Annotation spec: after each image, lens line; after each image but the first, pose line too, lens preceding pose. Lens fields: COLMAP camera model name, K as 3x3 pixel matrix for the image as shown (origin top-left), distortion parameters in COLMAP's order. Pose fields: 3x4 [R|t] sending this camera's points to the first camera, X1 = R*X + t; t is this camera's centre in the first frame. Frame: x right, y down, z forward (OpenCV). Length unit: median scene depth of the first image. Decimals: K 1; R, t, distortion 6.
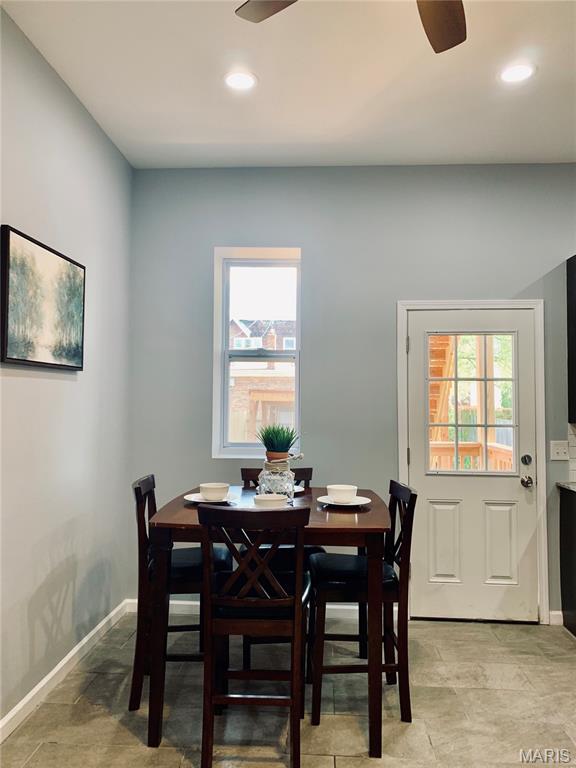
lens RADIAL K [[580.0, 0, 280.7], [0, 580.0, 378.6], [0, 0, 1]] dist [0.034321, -0.035890]
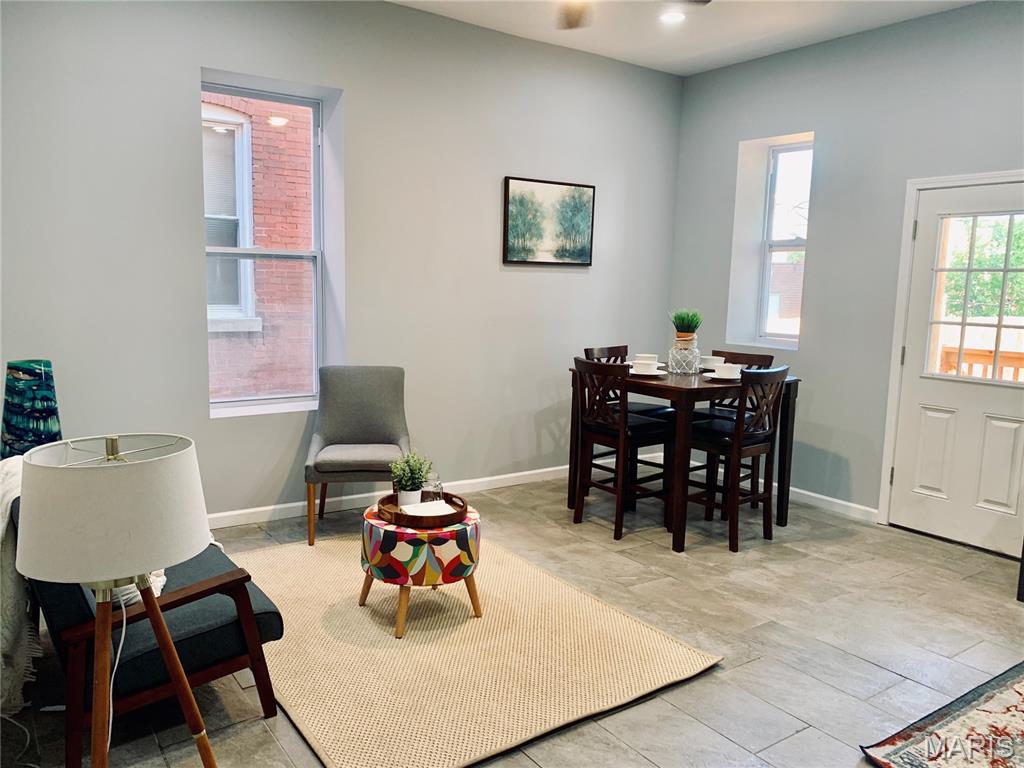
lens RADIAL K [[773.4, 0, 513.1], [0, 773.4, 387.7], [0, 0, 1]] dist [0.034321, -0.035890]
pose [[0.630961, 0.113643, -0.767446, 1.022408], [0.011611, 0.987719, 0.155807, -0.017313], [0.775728, -0.107218, 0.621893, -0.312671]]
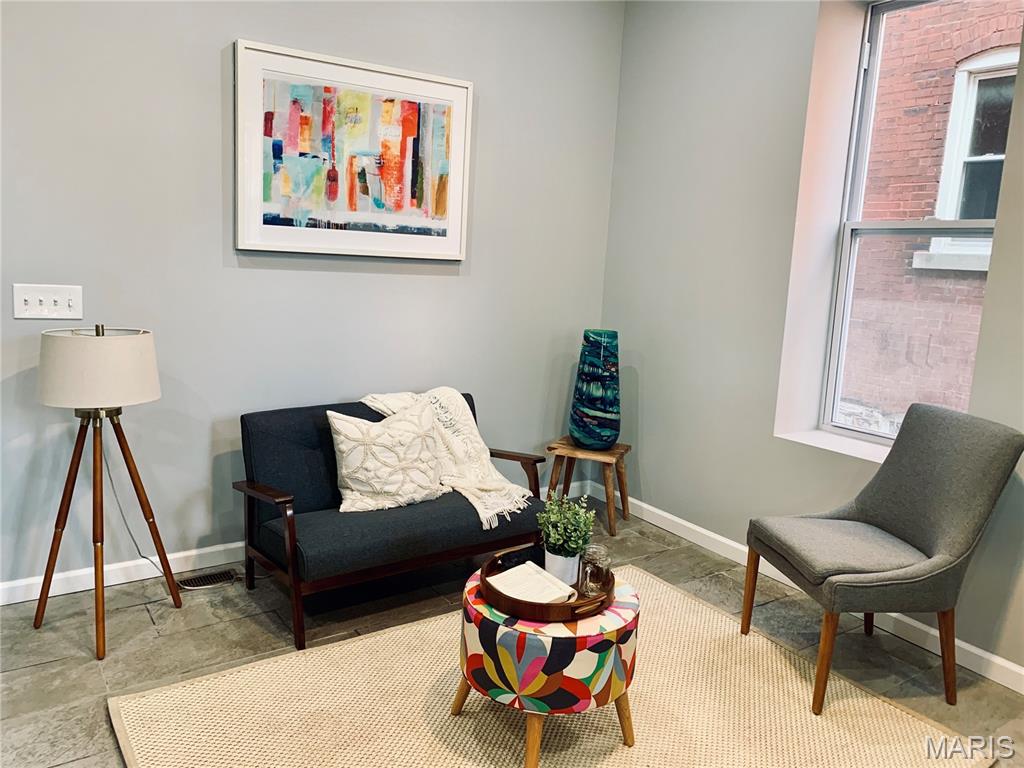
lens RADIAL K [[773.4, 0, 501.9], [0, 773.4, 379.7], [0, 0, 1]] dist [0.034321, -0.035890]
pose [[-0.793145, 0.052948, -0.606727, 0.573863], [-0.027082, 0.992162, 0.121988, 0.046667], [0.608431, 0.113185, -0.785494, 0.801594]]
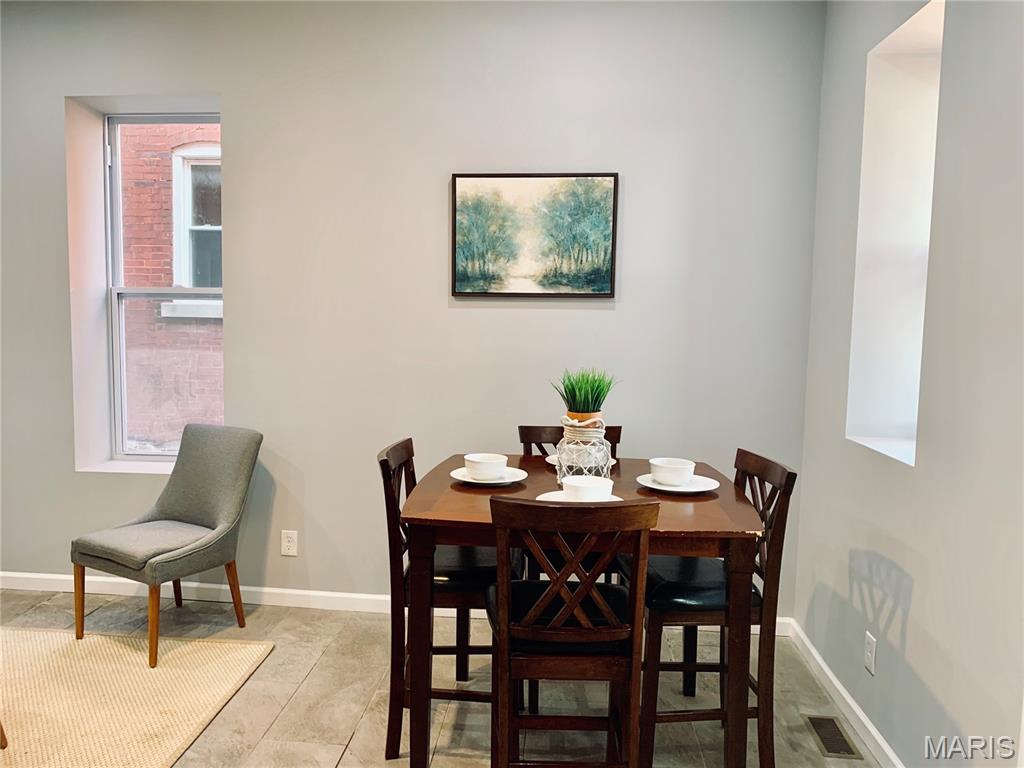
lens RADIAL K [[773.4, 0, 502.7], [0, 773.4, 387.5], [0, 0, 1]] dist [0.034321, -0.035890]
pose [[-0.013882, 0.077644, -0.996884, 0.867990], [0.021548, 0.996772, 0.077335, 0.028910], [0.999671, -0.020408, -0.015510, 0.905788]]
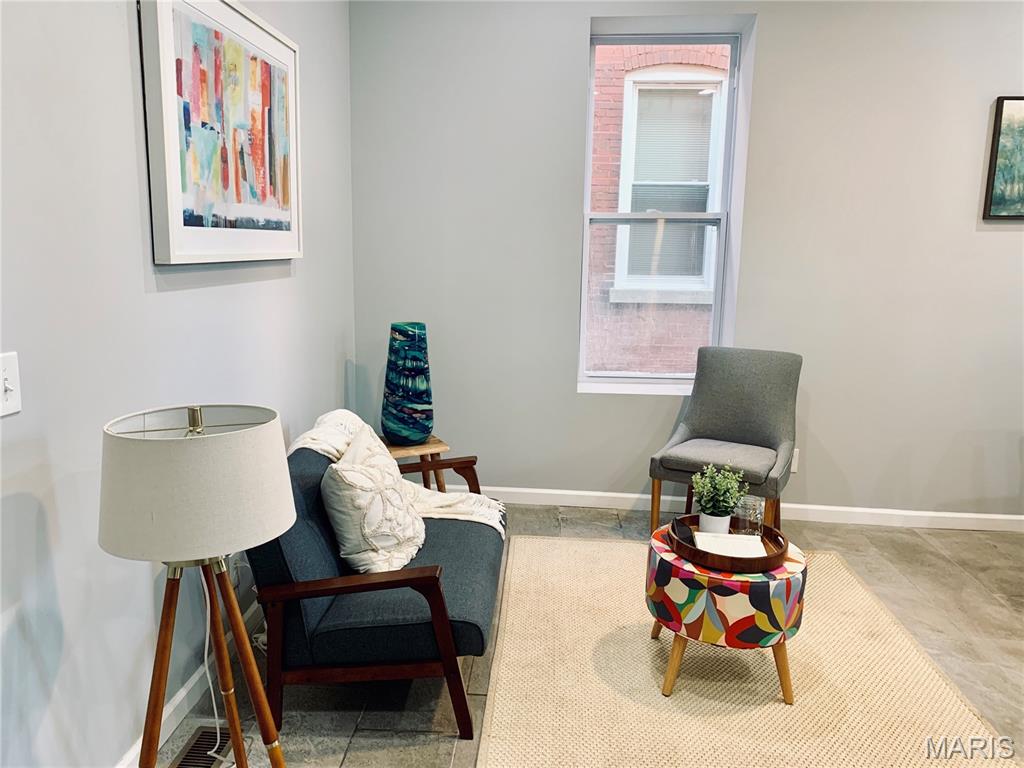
lens RADIAL K [[773.4, 0, 503.7], [0, 773.4, 382.9], [0, 0, 1]] dist [0.034321, -0.035890]
pose [[-0.010518, 0.170817, -0.985247, 0.922507], [0.025847, 0.985018, 0.170501, 0.001966], [0.999611, -0.023672, -0.014775, 0.034516]]
